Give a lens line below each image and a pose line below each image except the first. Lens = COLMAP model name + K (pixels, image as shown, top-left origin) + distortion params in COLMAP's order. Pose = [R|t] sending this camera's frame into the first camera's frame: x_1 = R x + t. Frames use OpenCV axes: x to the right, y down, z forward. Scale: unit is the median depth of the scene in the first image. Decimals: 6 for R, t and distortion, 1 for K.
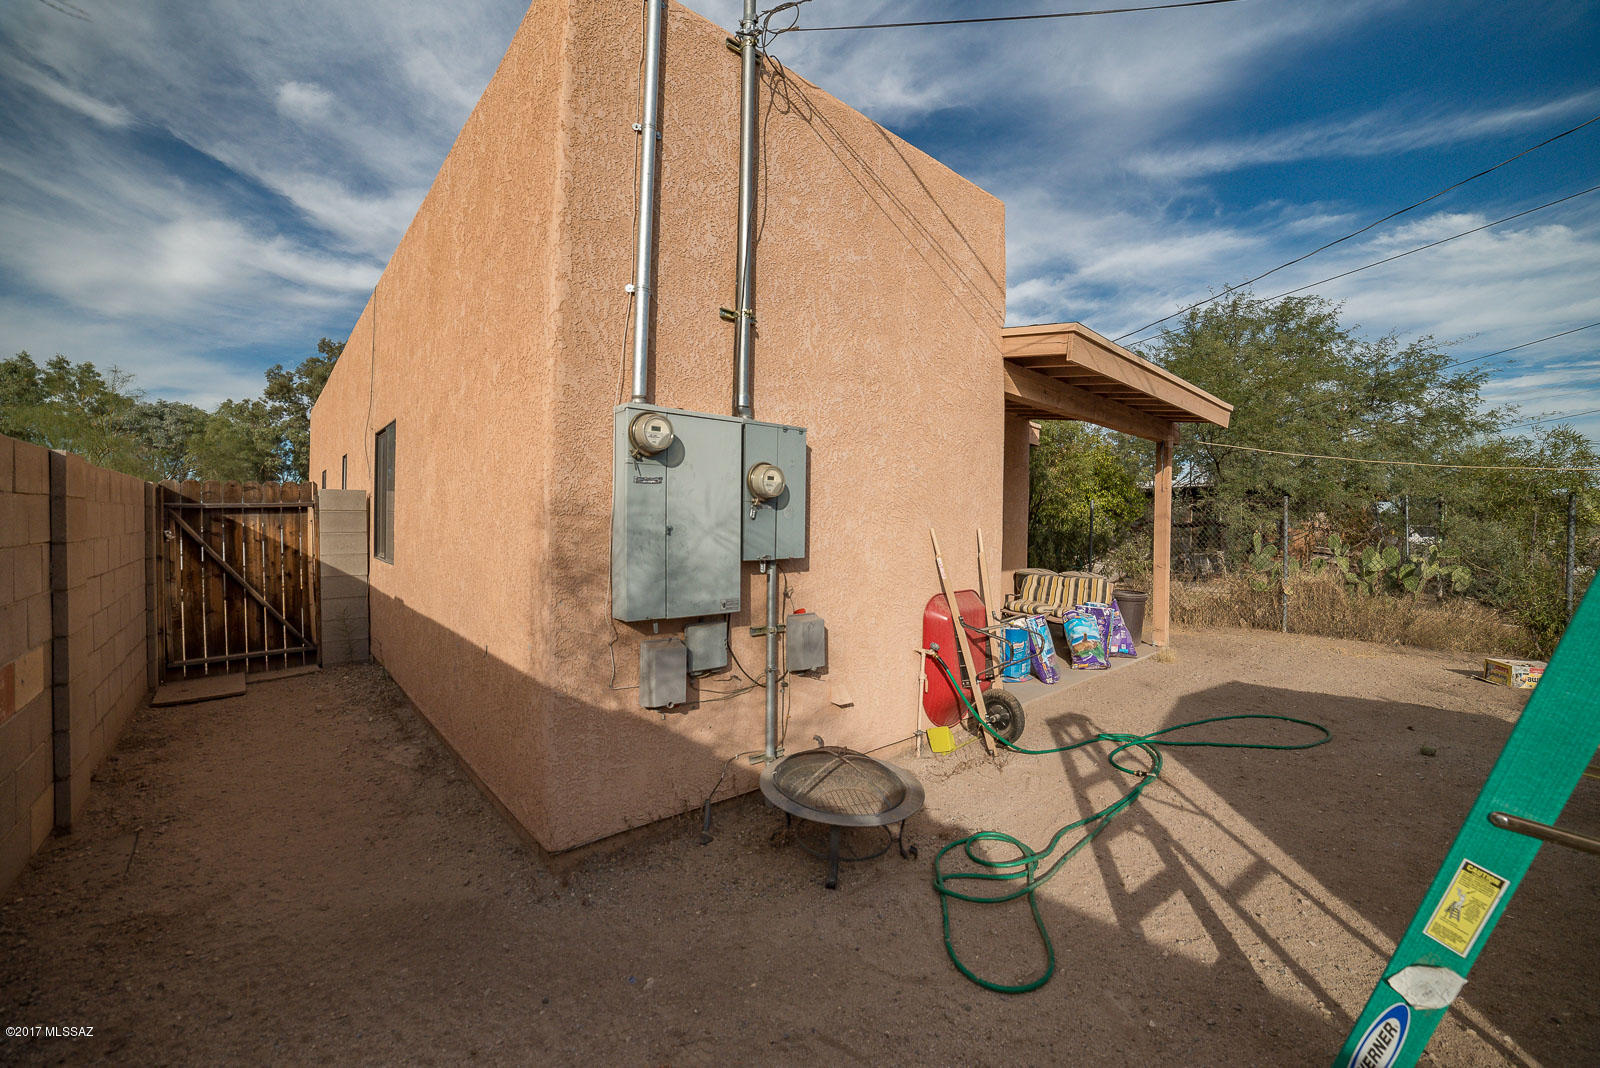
lens RADIAL K [[648.7, 0, 805.5], [0, 648.7, 533.0], [0, 0, 1]] dist [-0.107060, 0.038736]
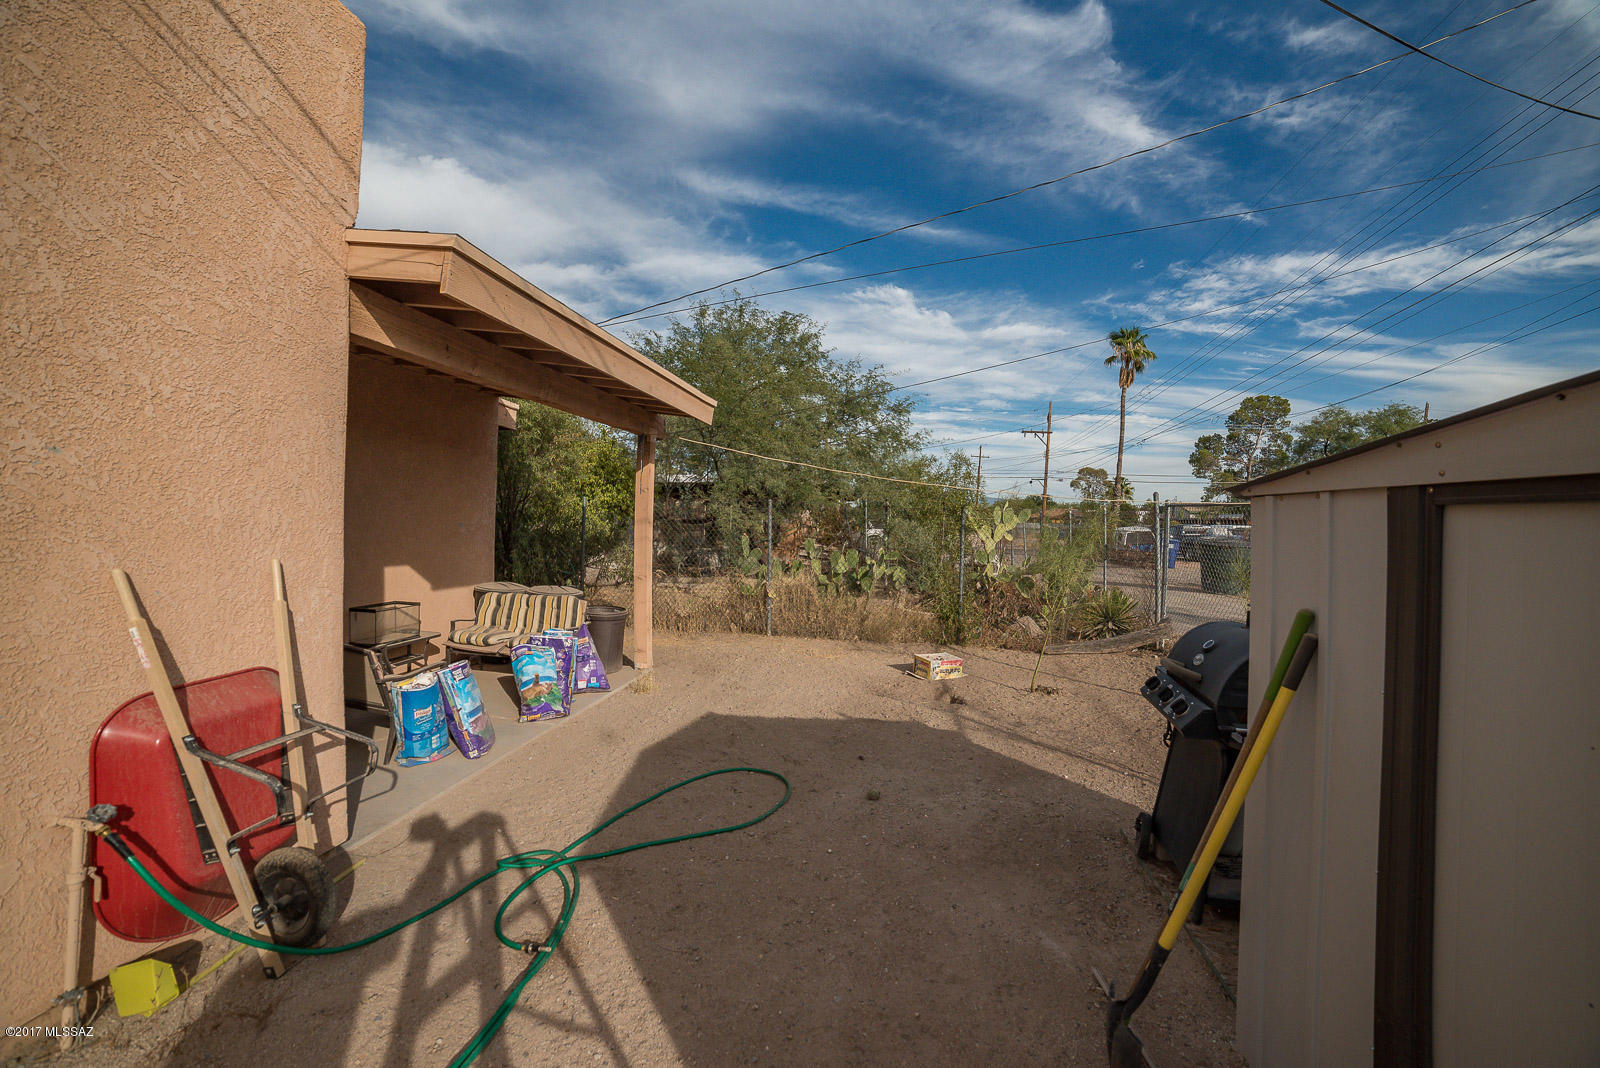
lens RADIAL K [[644.8, 0, 825.0], [0, 644.8, 523.5], [0, 0, 1]] dist [-0.028151, 0.000158]
pose [[0.755683, 0.000555, 0.654938, 0.171934], [-0.003608, 0.999988, 0.003315, -0.026772], [-0.654928, -0.004869, 0.755675, 0.158468]]
